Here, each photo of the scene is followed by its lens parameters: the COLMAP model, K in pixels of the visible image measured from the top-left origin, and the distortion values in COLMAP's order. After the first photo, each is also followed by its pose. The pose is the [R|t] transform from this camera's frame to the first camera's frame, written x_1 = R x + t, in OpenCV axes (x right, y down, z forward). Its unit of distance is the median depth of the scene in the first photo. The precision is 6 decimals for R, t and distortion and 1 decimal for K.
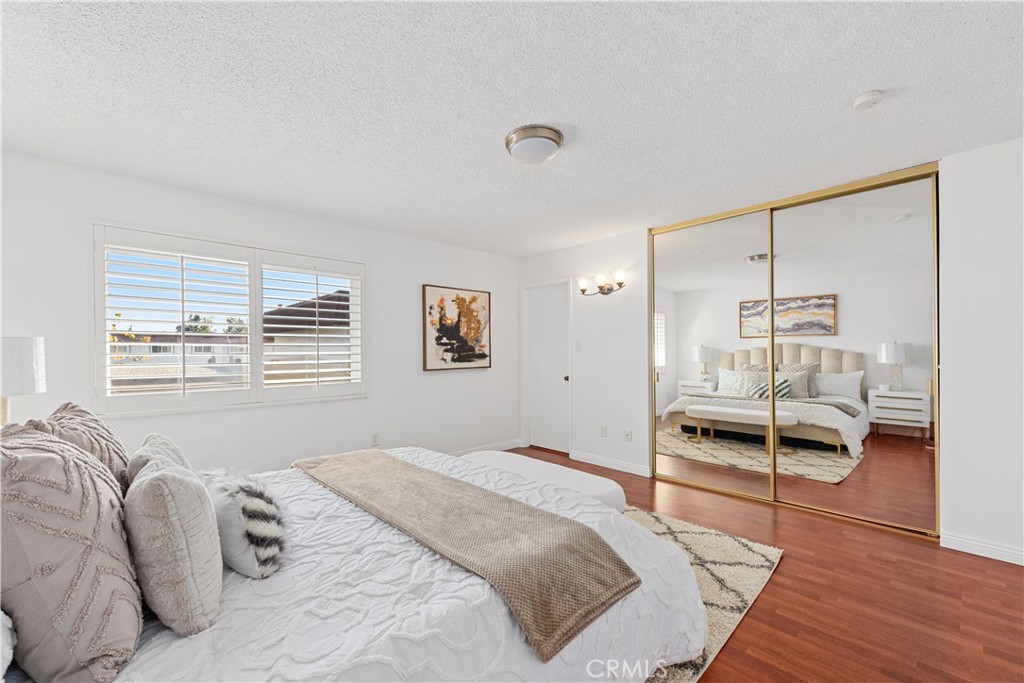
lens RADIAL K [[409.9, 0, 503.6], [0, 409.9, 352.1], [0, 0, 1]] dist [0.013253, -0.000350]
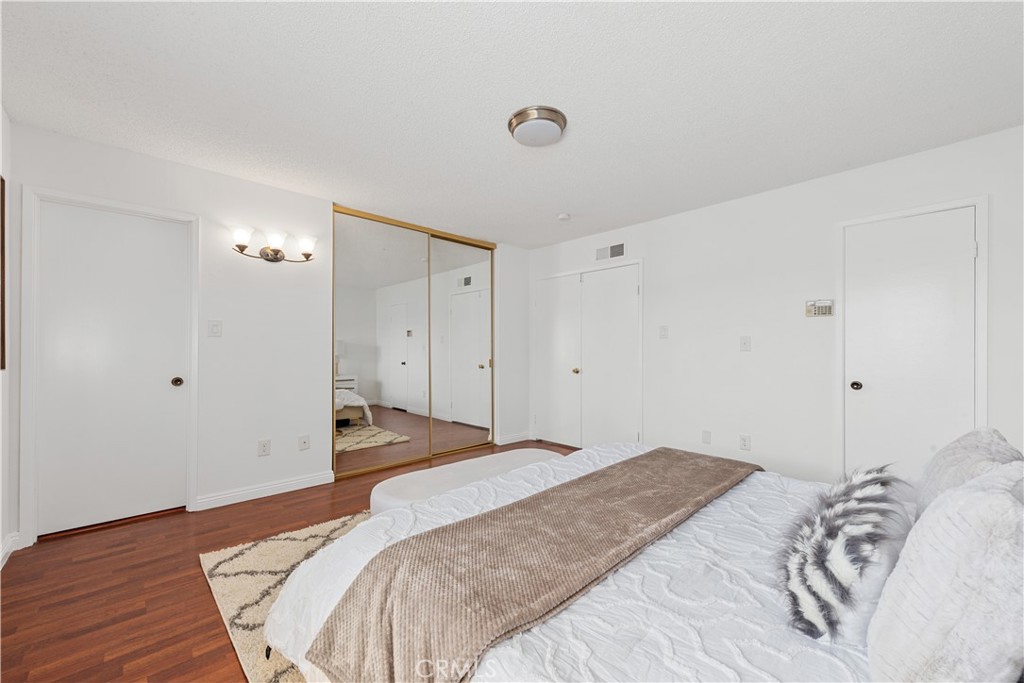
lens RADIAL K [[409.9, 0, 507.5], [0, 409.9, 345.1], [0, 0, 1]] dist [0.013253, -0.000350]
pose [[0.004004, 0.015559, 0.999871, -0.482682], [-0.012274, 0.999804, -0.015508, 0.015686], [-0.999917, -0.012211, 0.004194, 0.560572]]
